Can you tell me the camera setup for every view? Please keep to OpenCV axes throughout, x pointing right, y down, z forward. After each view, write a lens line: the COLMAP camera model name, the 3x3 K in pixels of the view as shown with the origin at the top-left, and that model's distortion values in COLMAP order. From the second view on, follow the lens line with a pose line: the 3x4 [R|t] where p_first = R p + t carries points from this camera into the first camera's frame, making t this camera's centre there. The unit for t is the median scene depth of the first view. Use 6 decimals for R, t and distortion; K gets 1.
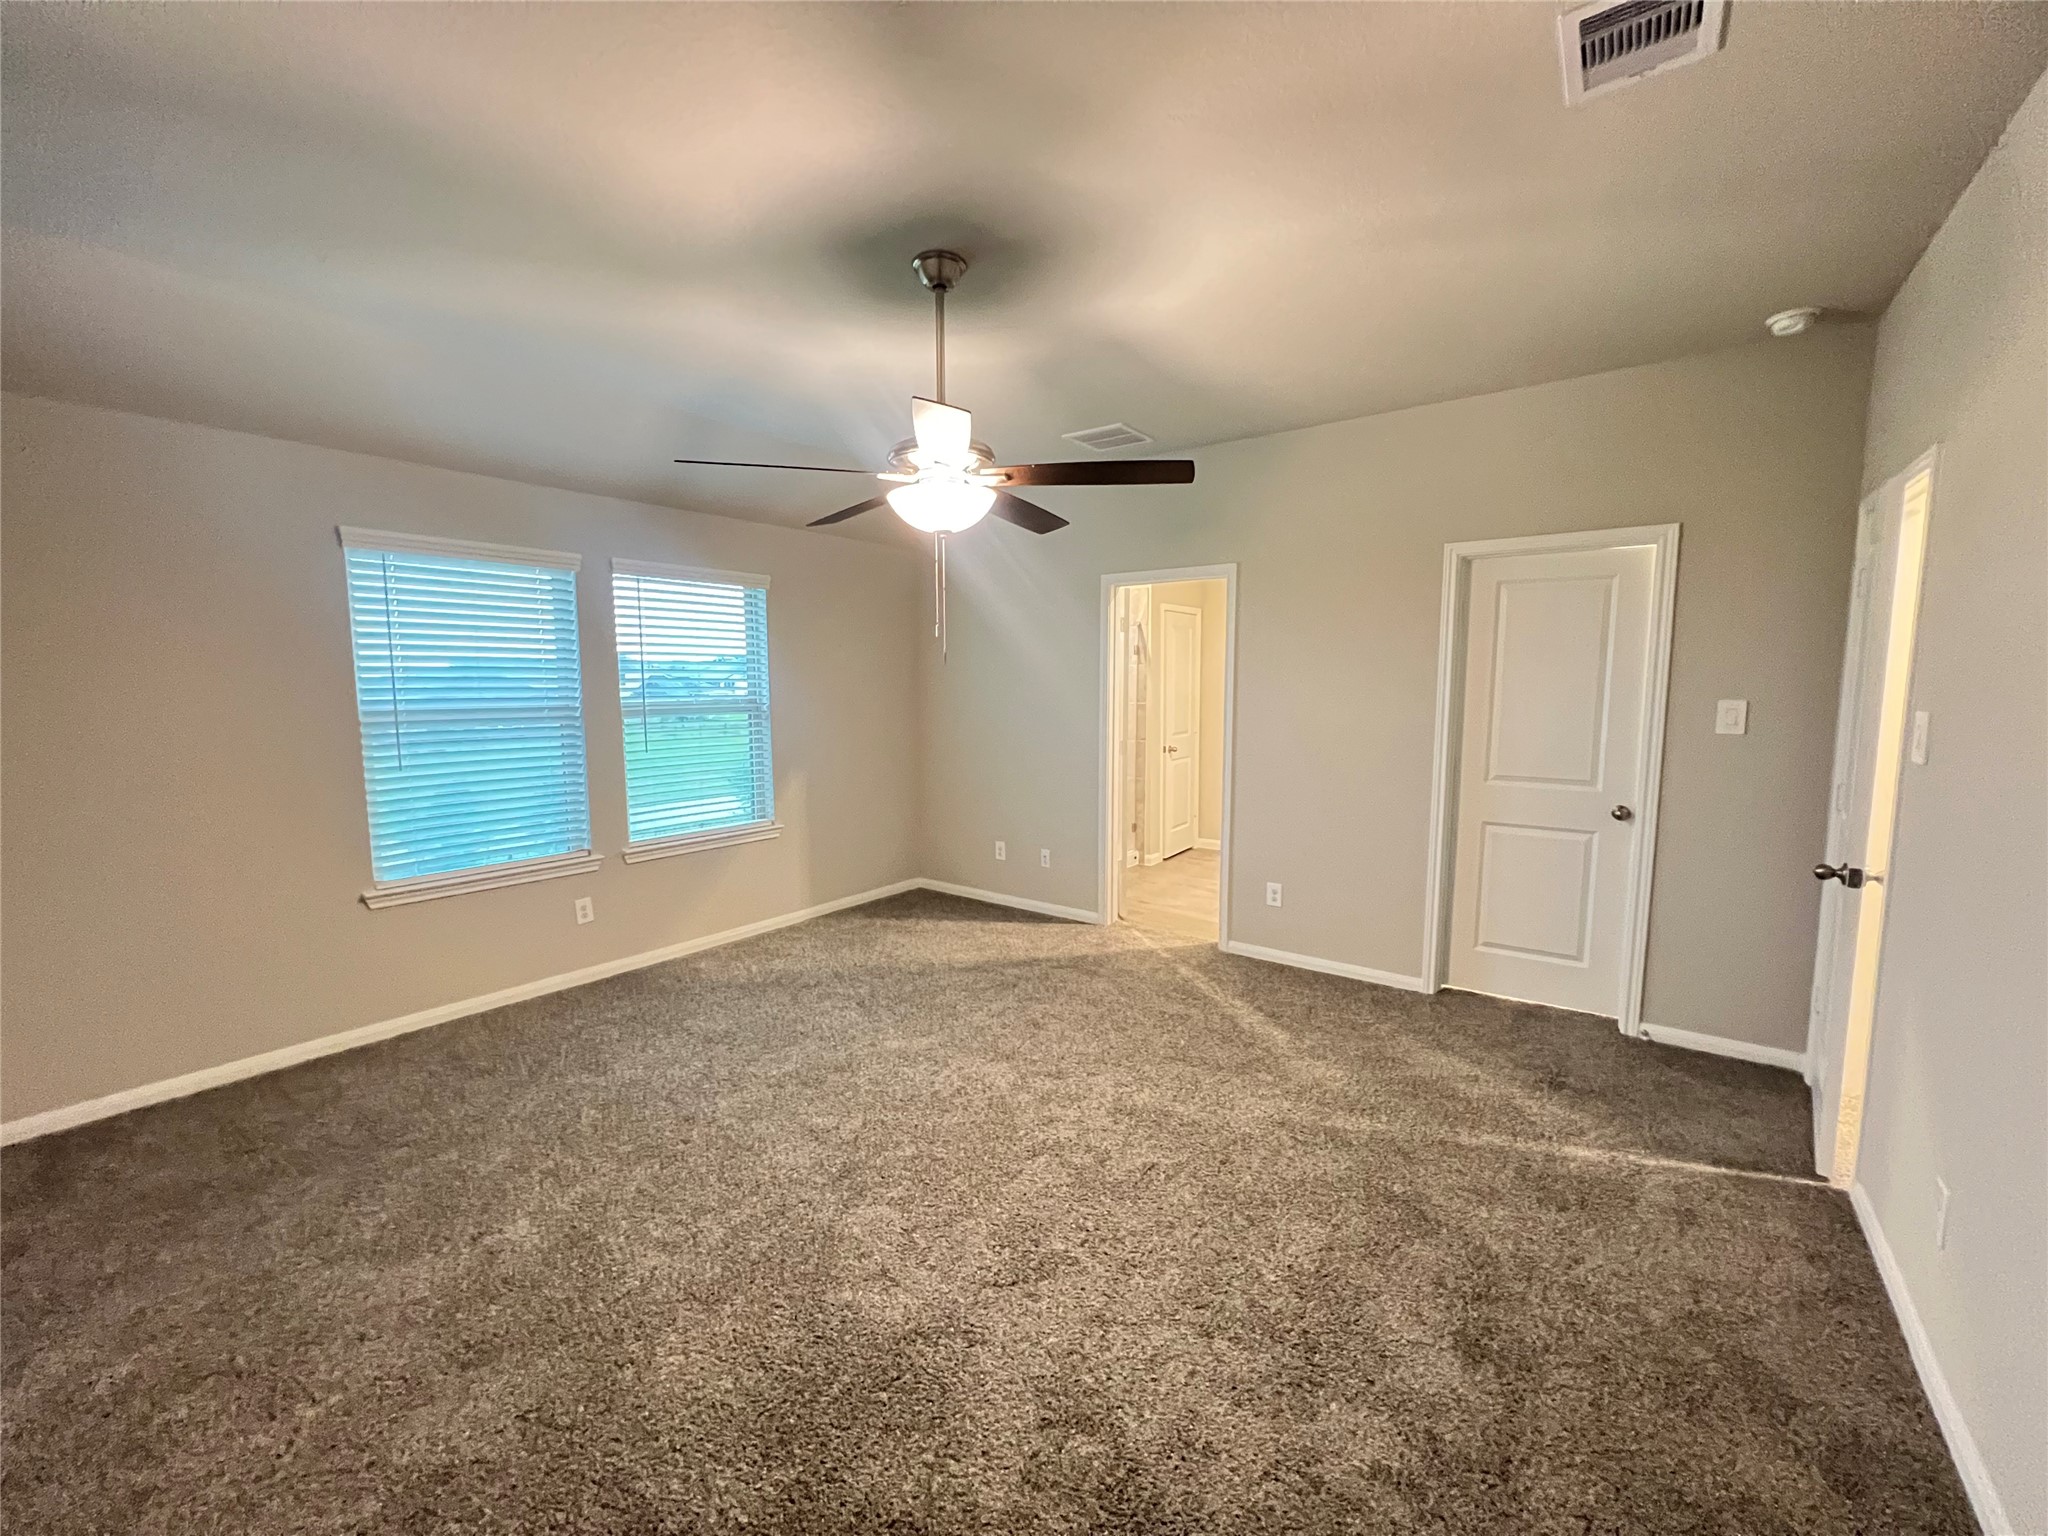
lens RADIAL K [[824.7, 0, 1020.4], [0, 824.7, 766.1], [0, 0, 1]] dist [0.001908, 0.000693]
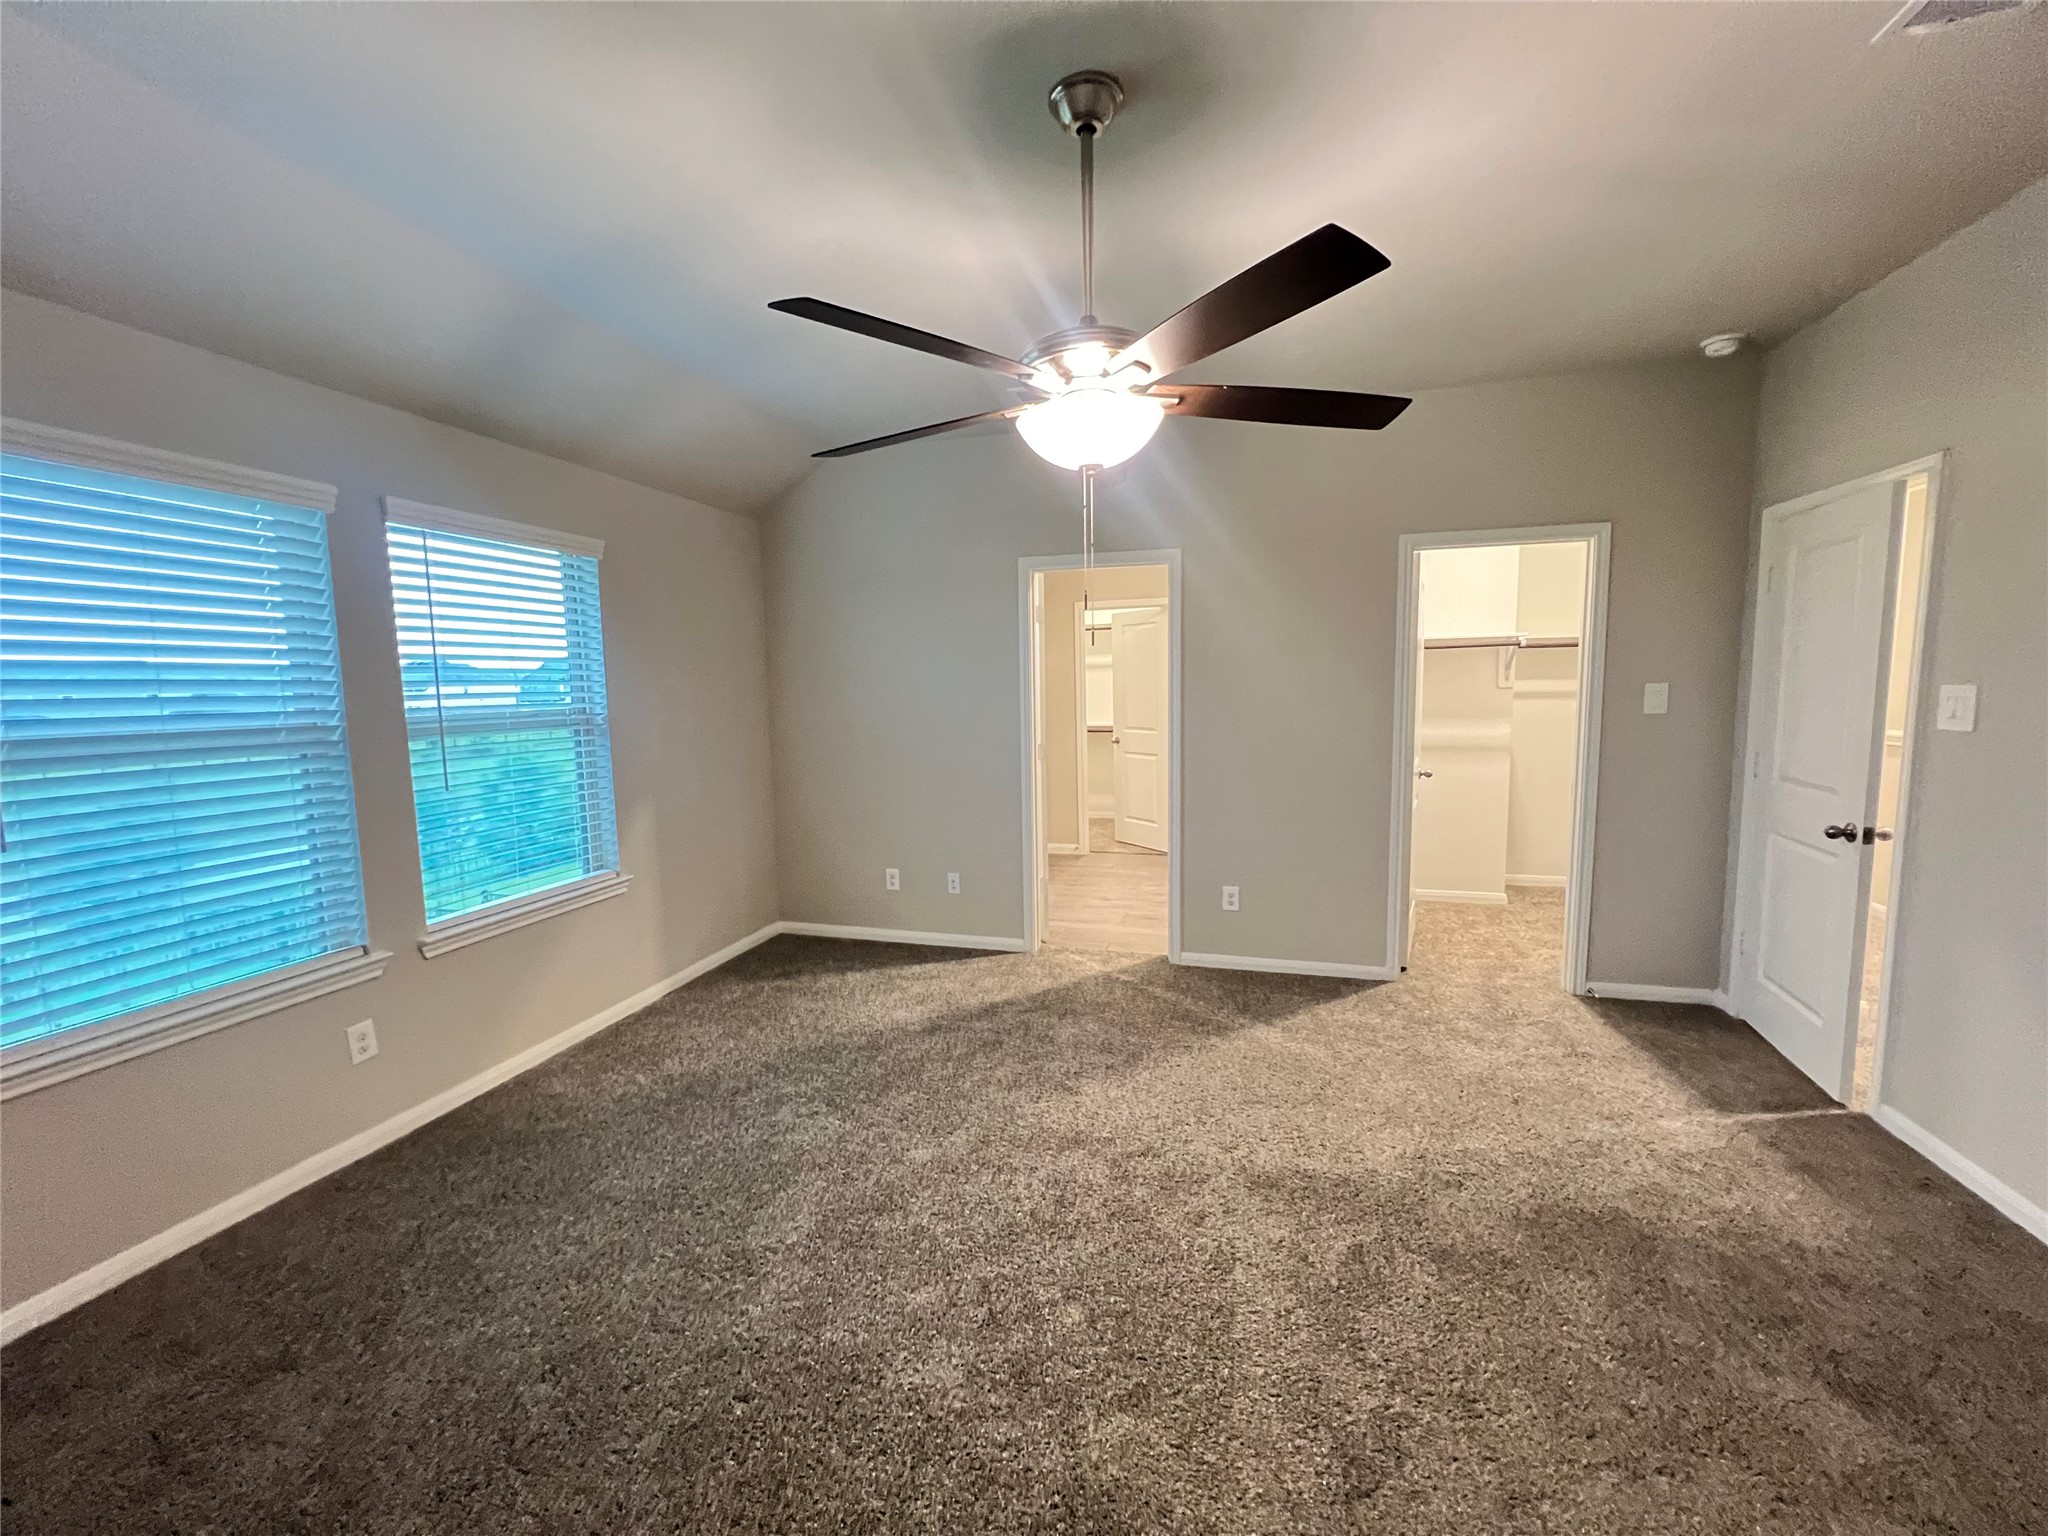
lens RADIAL K [[821.7, 0, 1020.3], [0, 821.7, 766.8], [0, 0, 1]] dist [-0.002787, 0.001123]
pose [[0.932243, -0.052124, 0.358057, -0.407238], [0.053485, 0.998550, 0.006111, -0.023867], [-0.357857, 0.013454, 0.933680, 0.324901]]
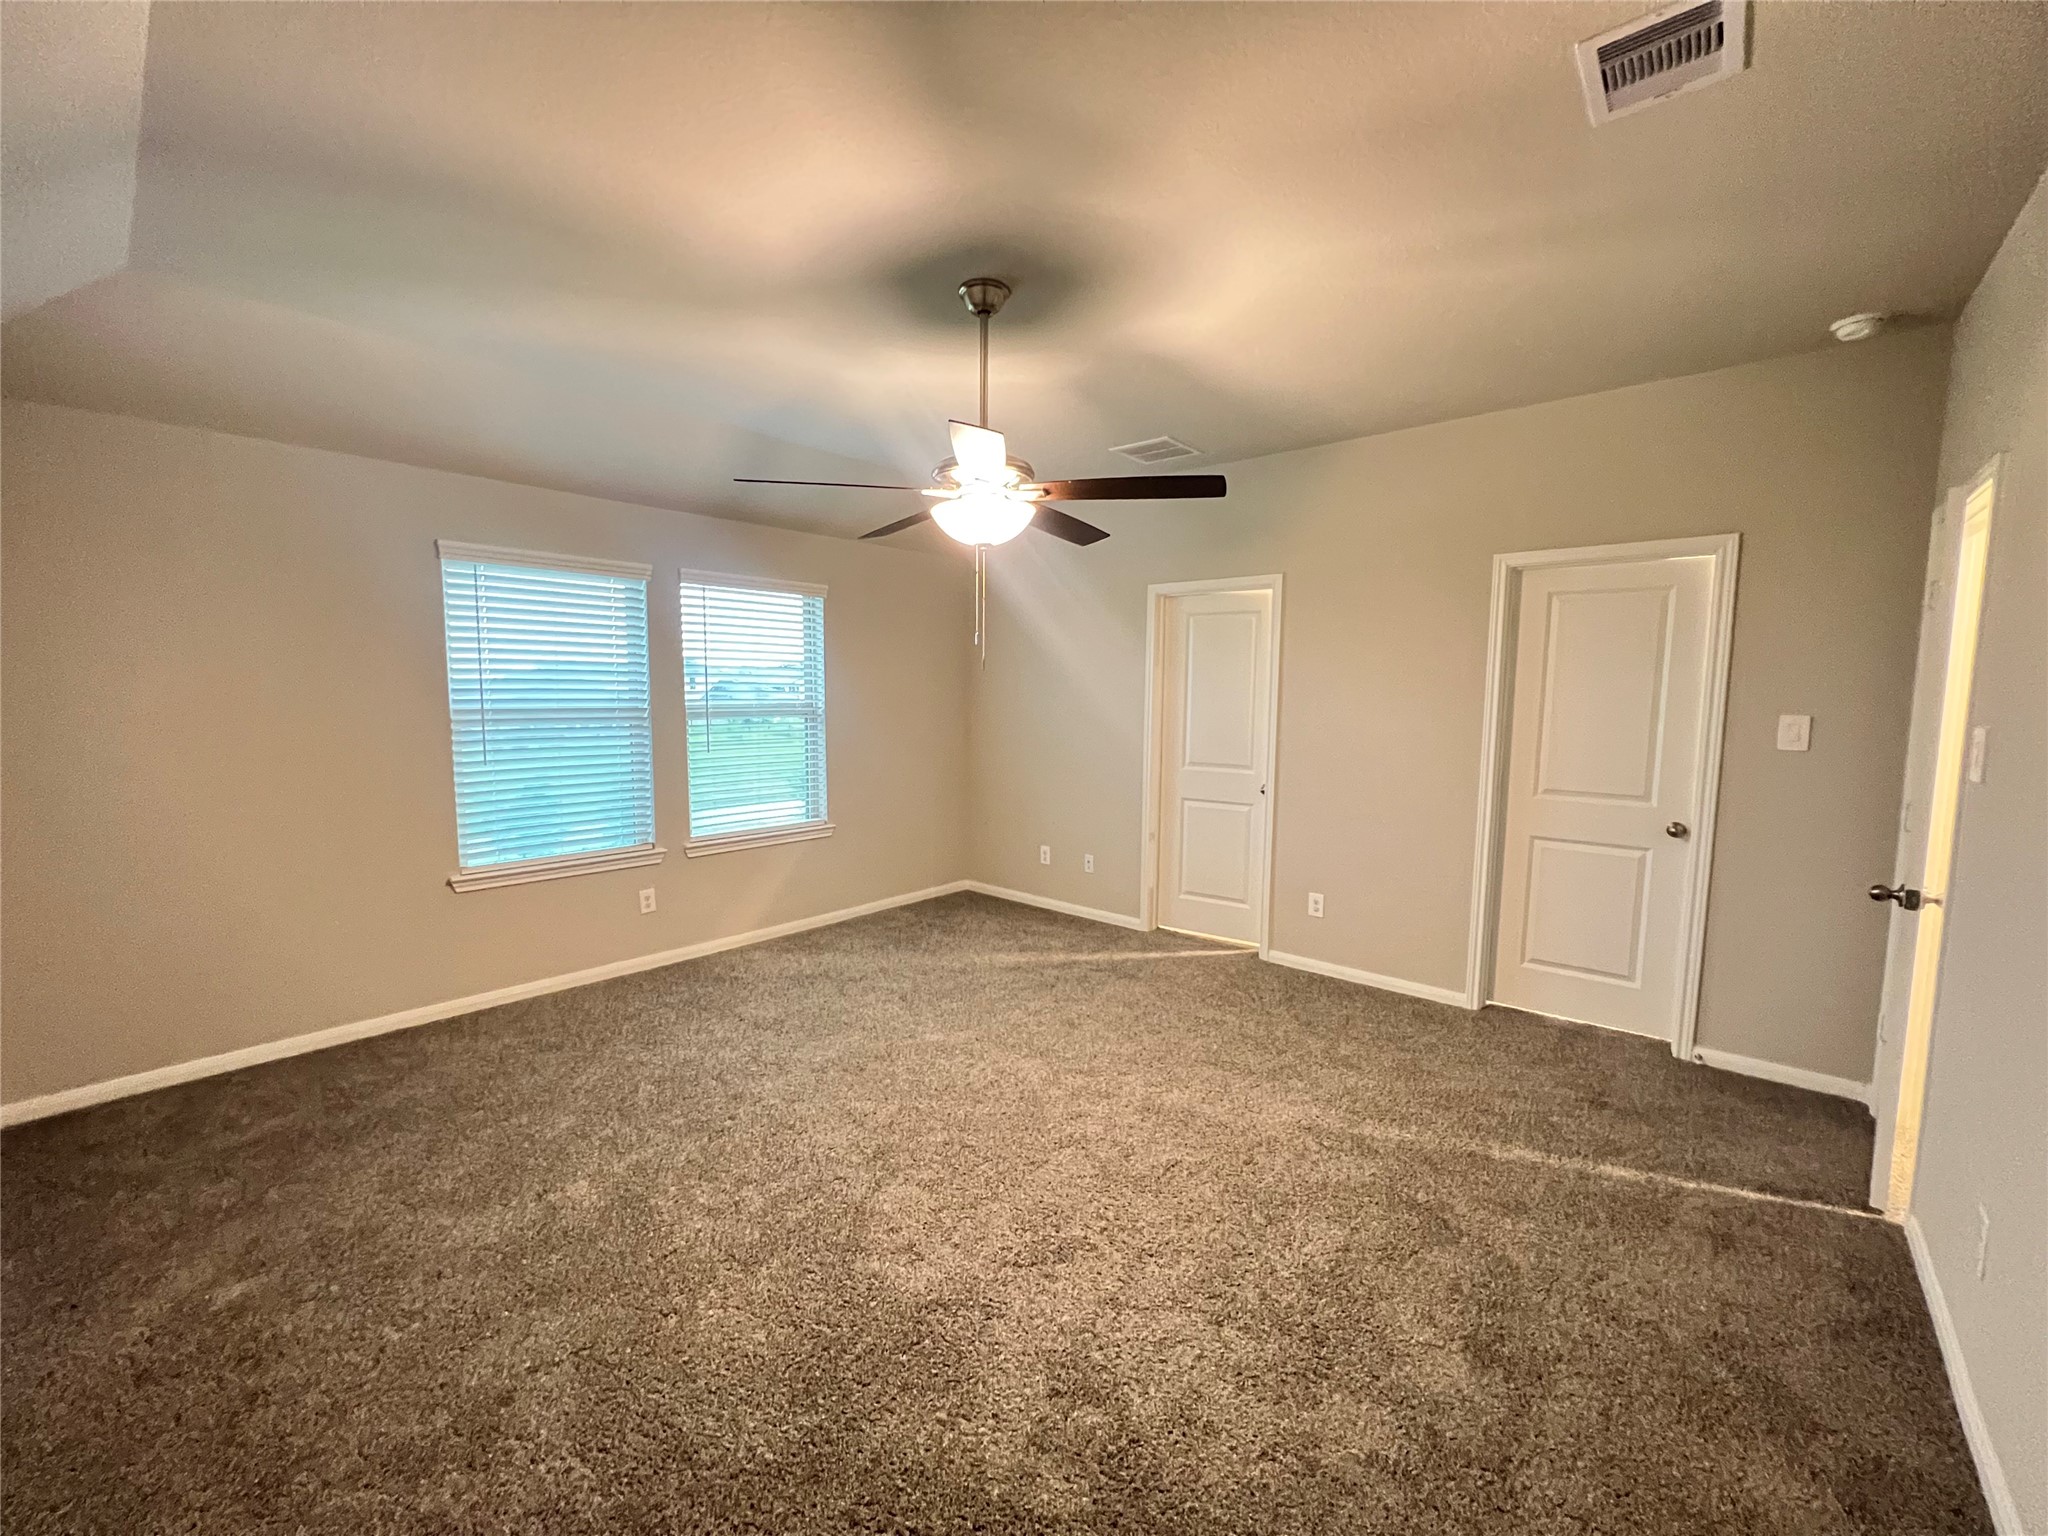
lens RADIAL K [[824.7, 0, 1020.4], [0, 824.7, 766.1], [0, 0, 1]] dist [0.001908, 0.000693]
pose [[0.997396, 0.017054, -0.070067, 0.029269], [-0.017714, 0.999804, -0.008803, 0.005197], [0.069903, 0.010021, 0.997503, -0.036186]]
